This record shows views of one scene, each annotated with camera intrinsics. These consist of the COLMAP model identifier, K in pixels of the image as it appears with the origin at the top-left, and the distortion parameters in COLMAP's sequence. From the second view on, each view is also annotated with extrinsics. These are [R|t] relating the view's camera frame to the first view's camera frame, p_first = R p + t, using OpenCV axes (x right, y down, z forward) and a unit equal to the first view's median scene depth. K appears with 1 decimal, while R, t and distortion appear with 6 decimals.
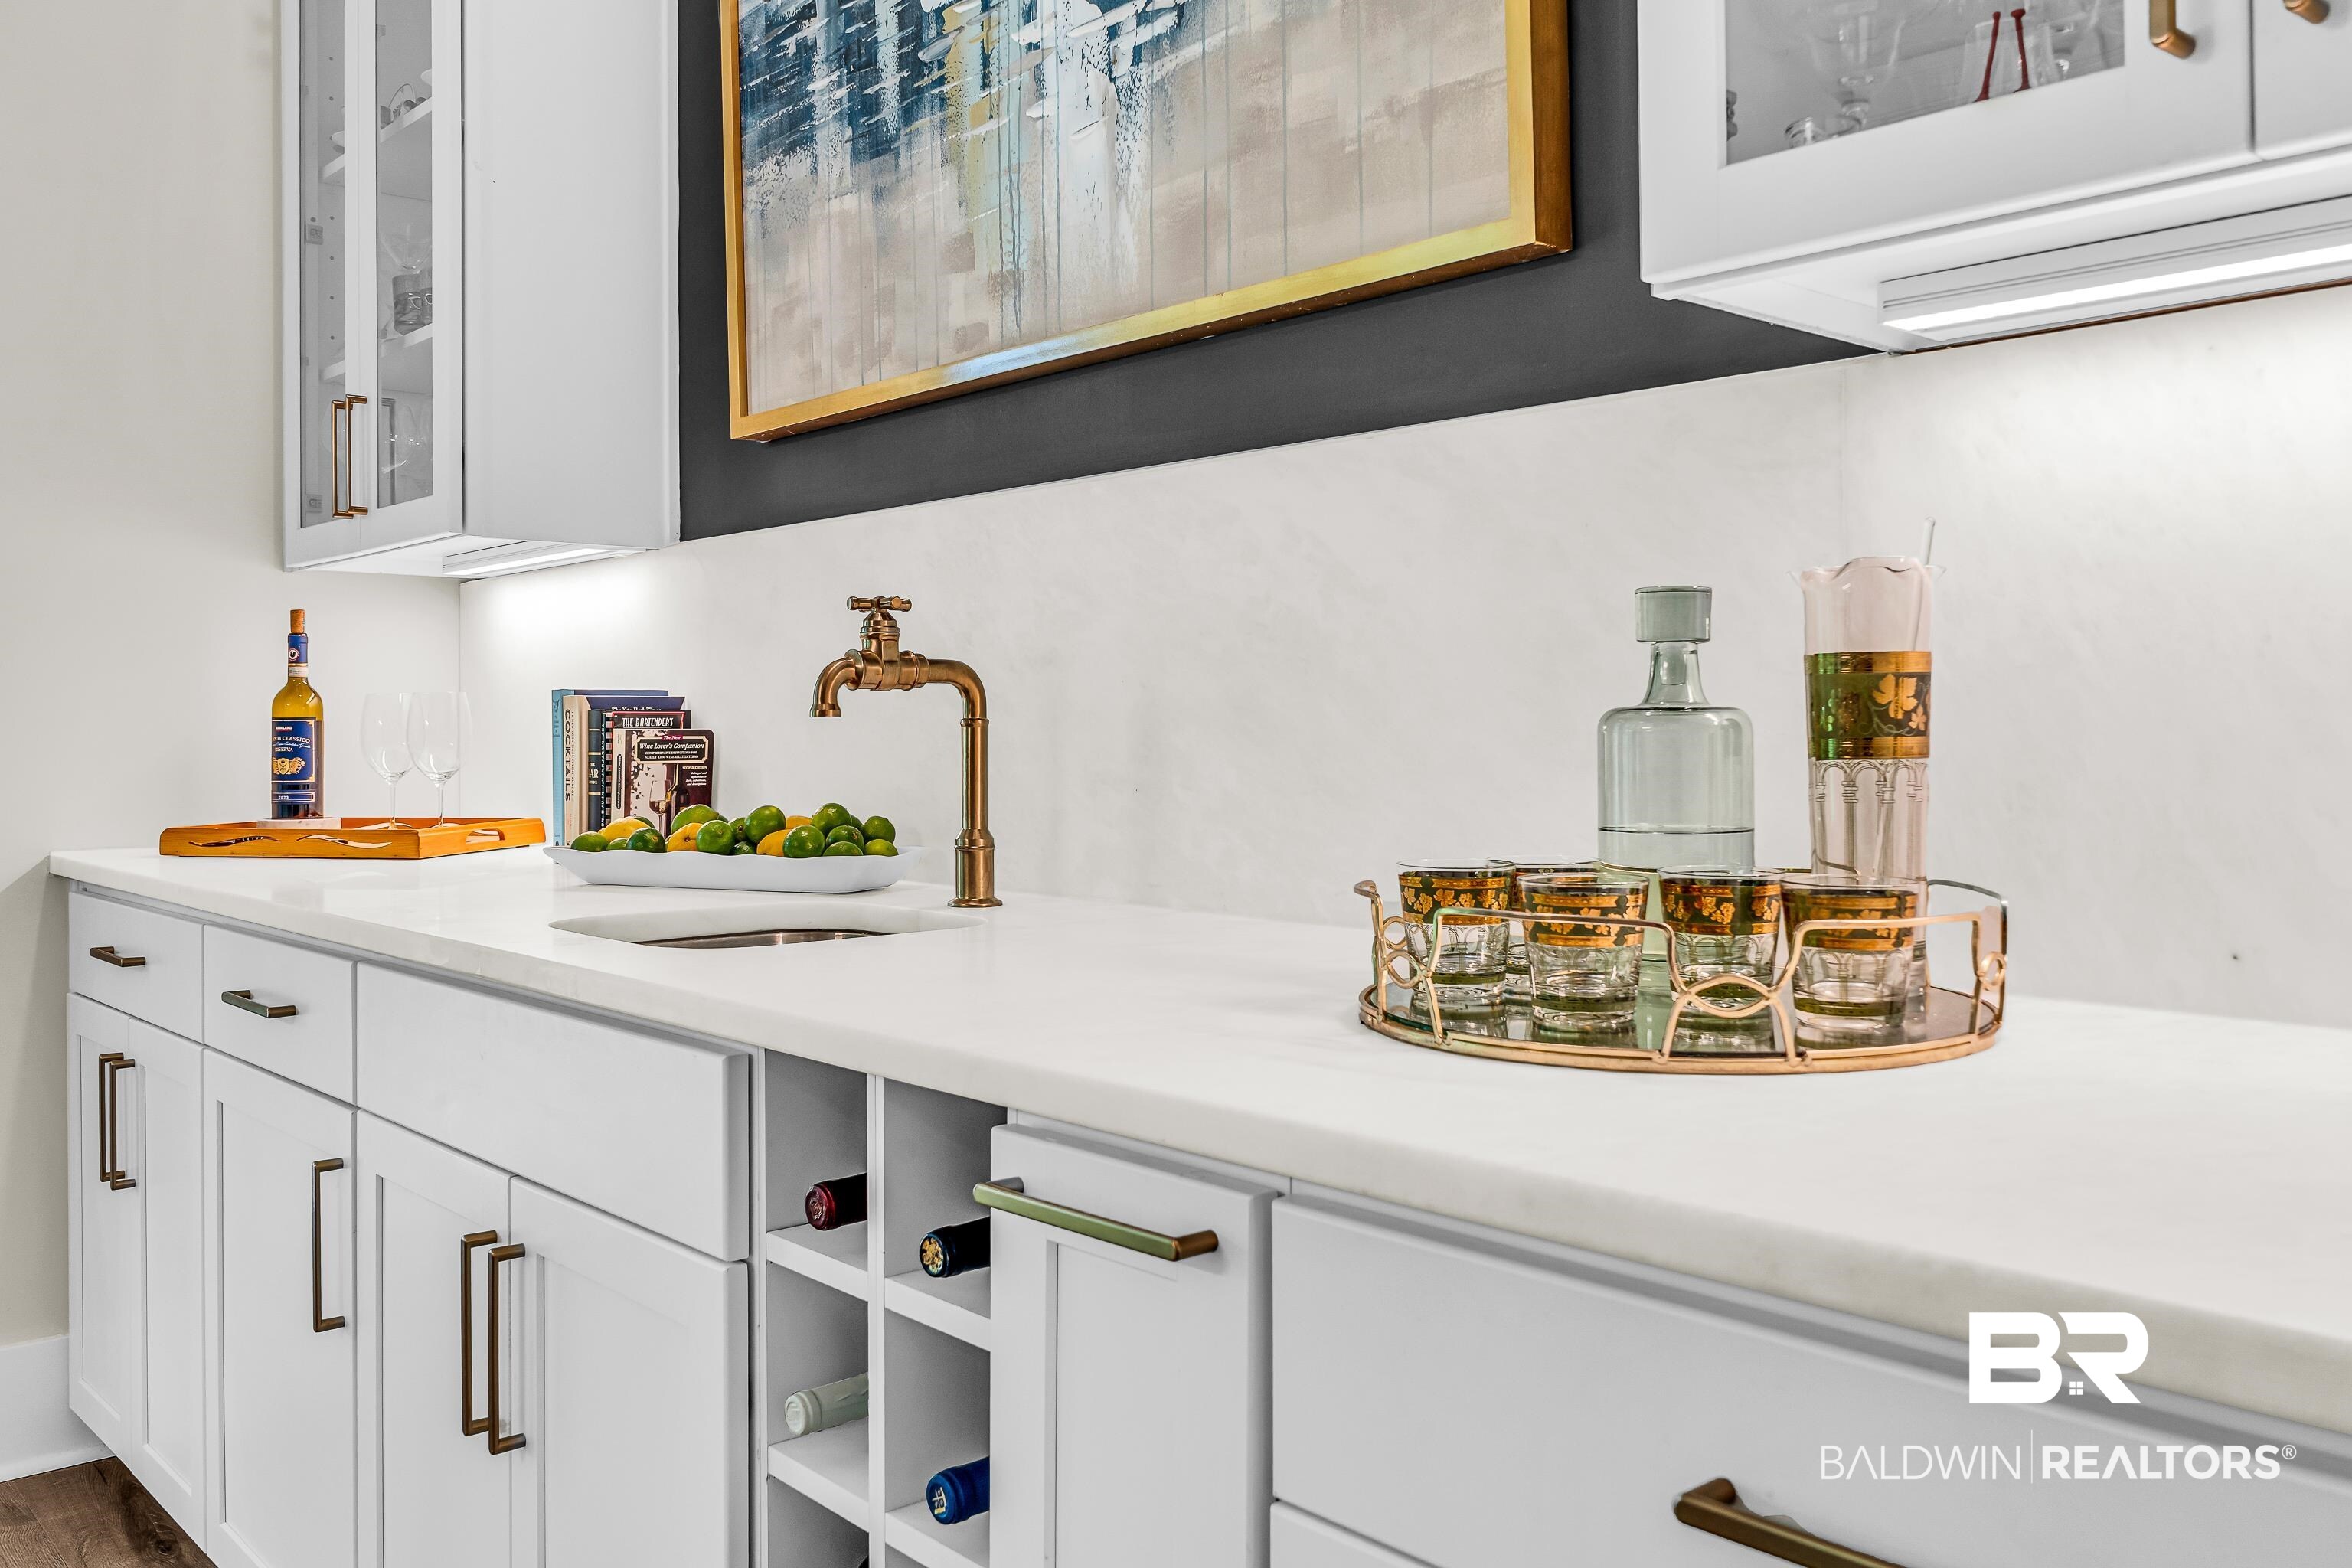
lens RADIAL K [[1953.8, 0, 1163.6], [0, 1953.8, 726.9], [0, 0, 1]] dist [-0.007575, 0.000934]
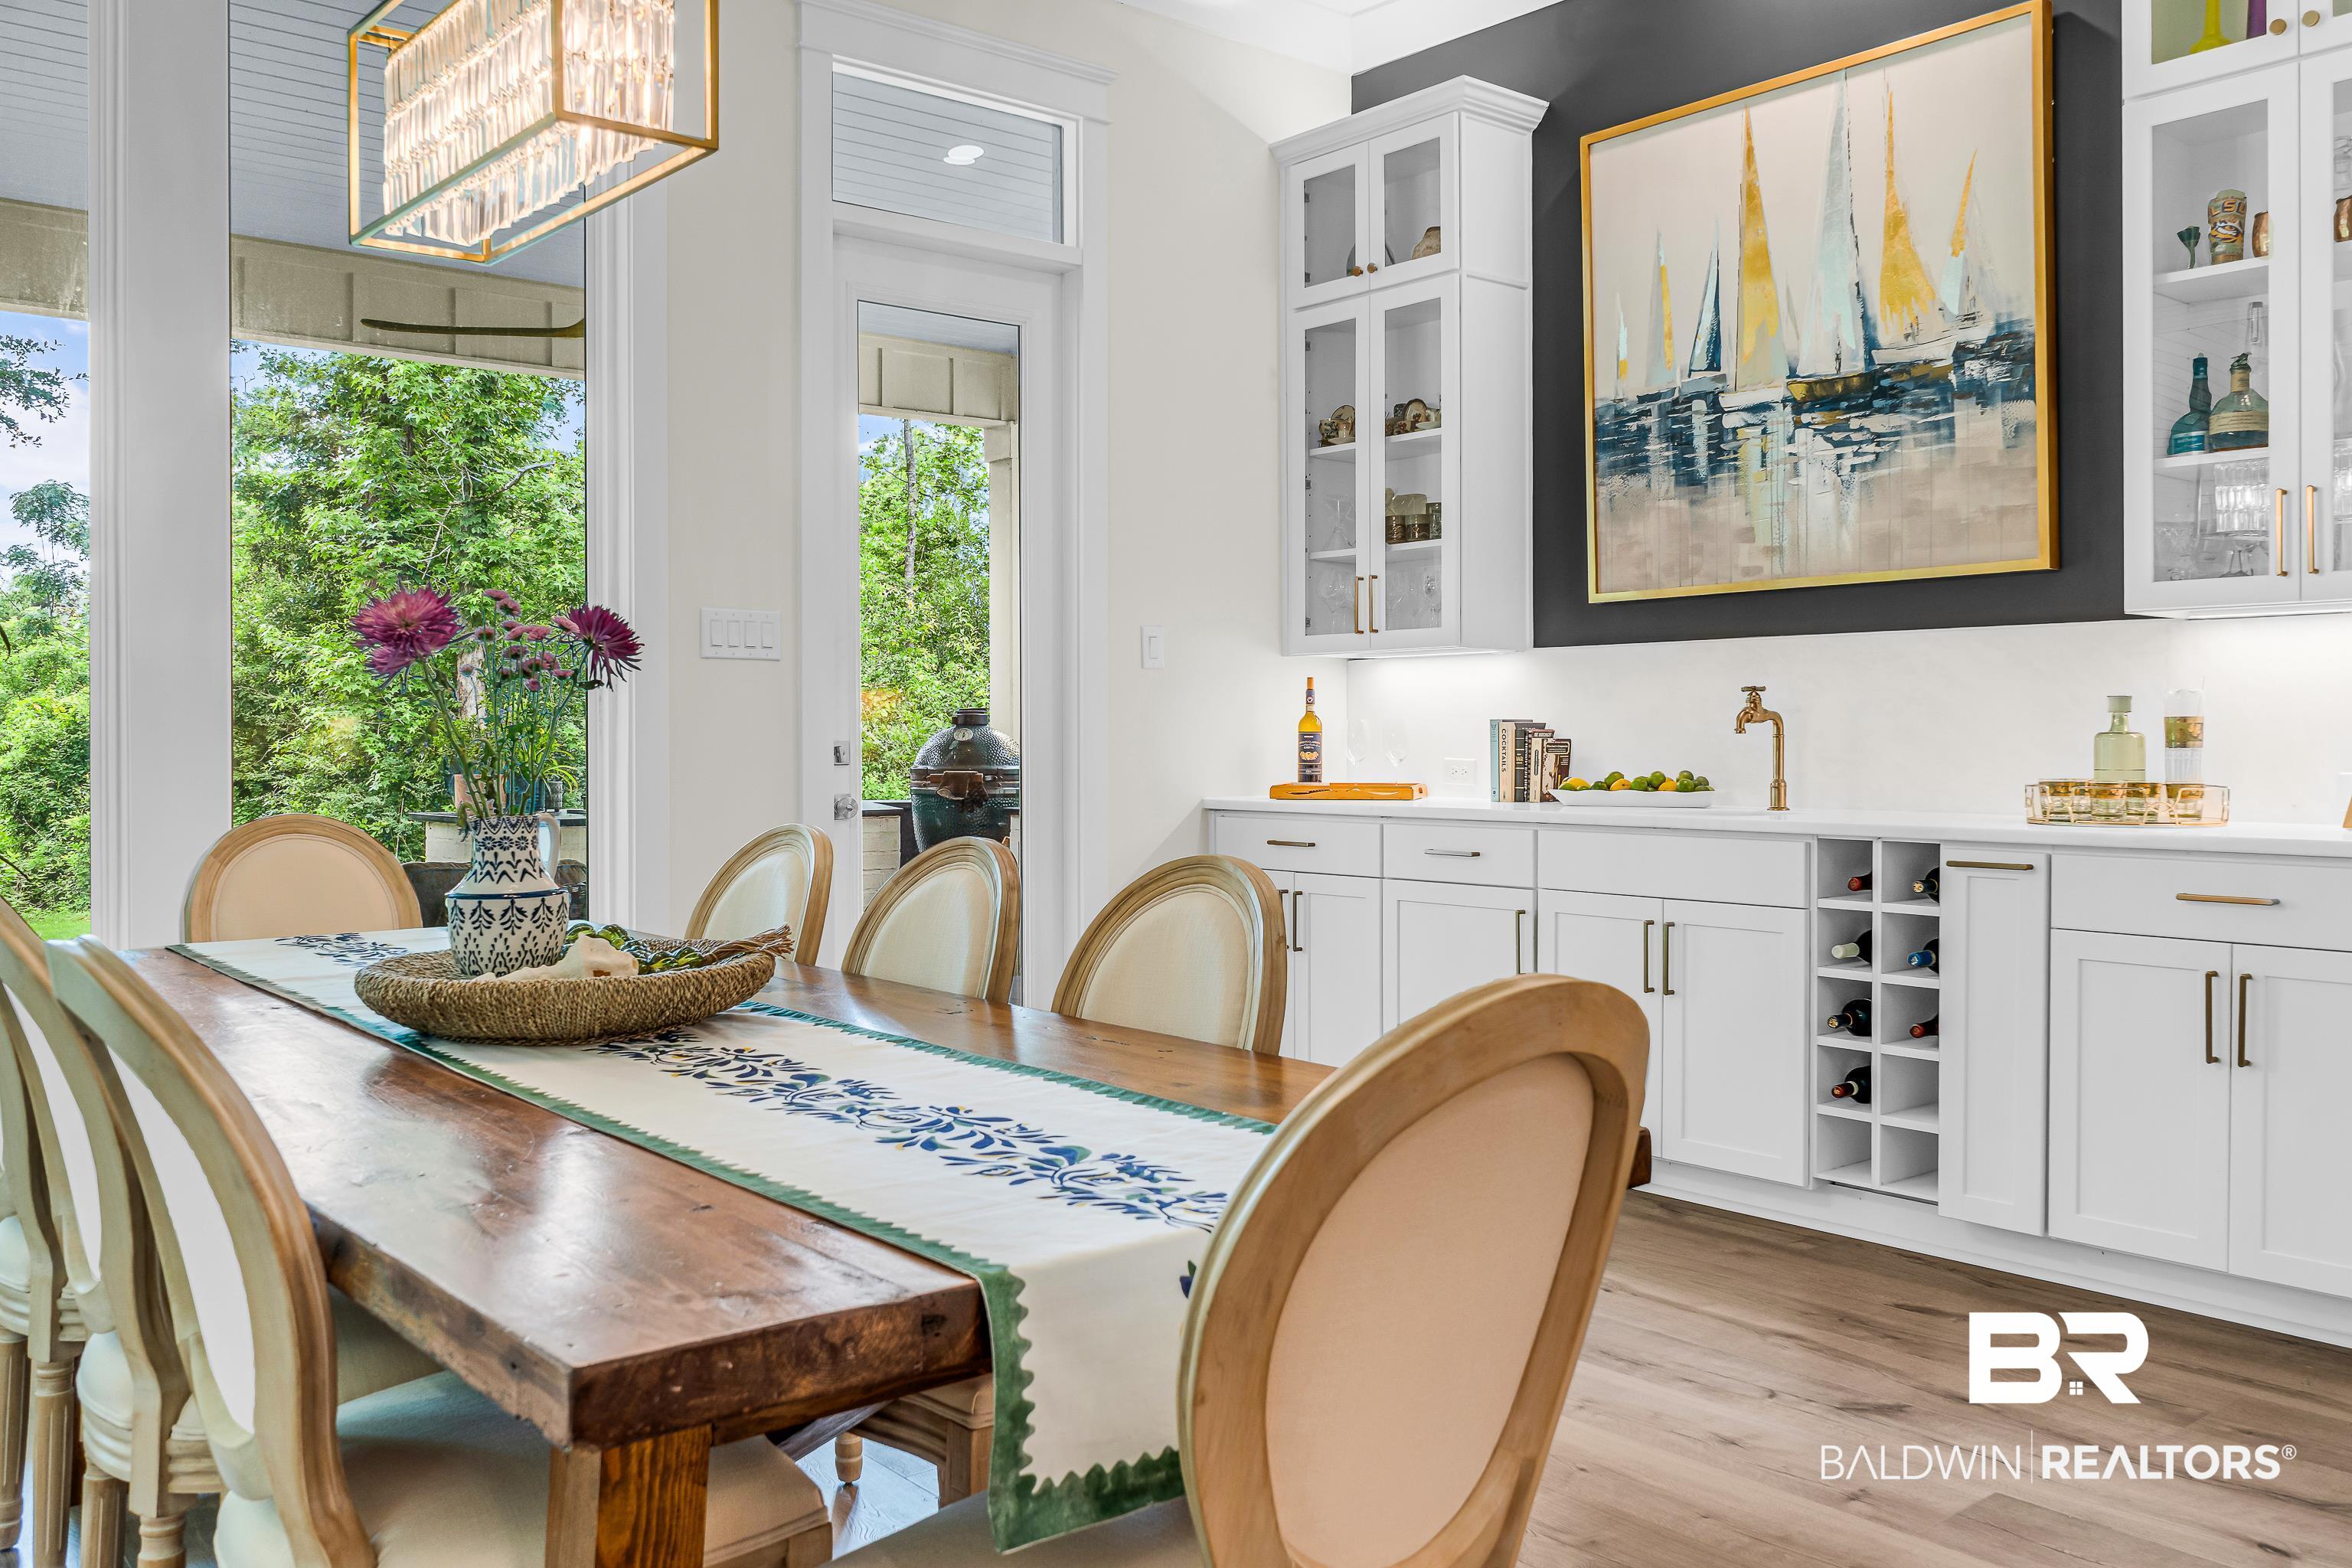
lens RADIAL K [[1953.8, 0, 1176.4], [0, 1953.8, 779.0], [0, 0, 1]] dist [-0.007575, 0.000934]
pose [[0.999889, 0.005850, -0.013678, -0.764713], [-0.005595, 0.999811, 0.018634, 0.009681], [0.013784, -0.018555, 0.999733, -1.372656]]
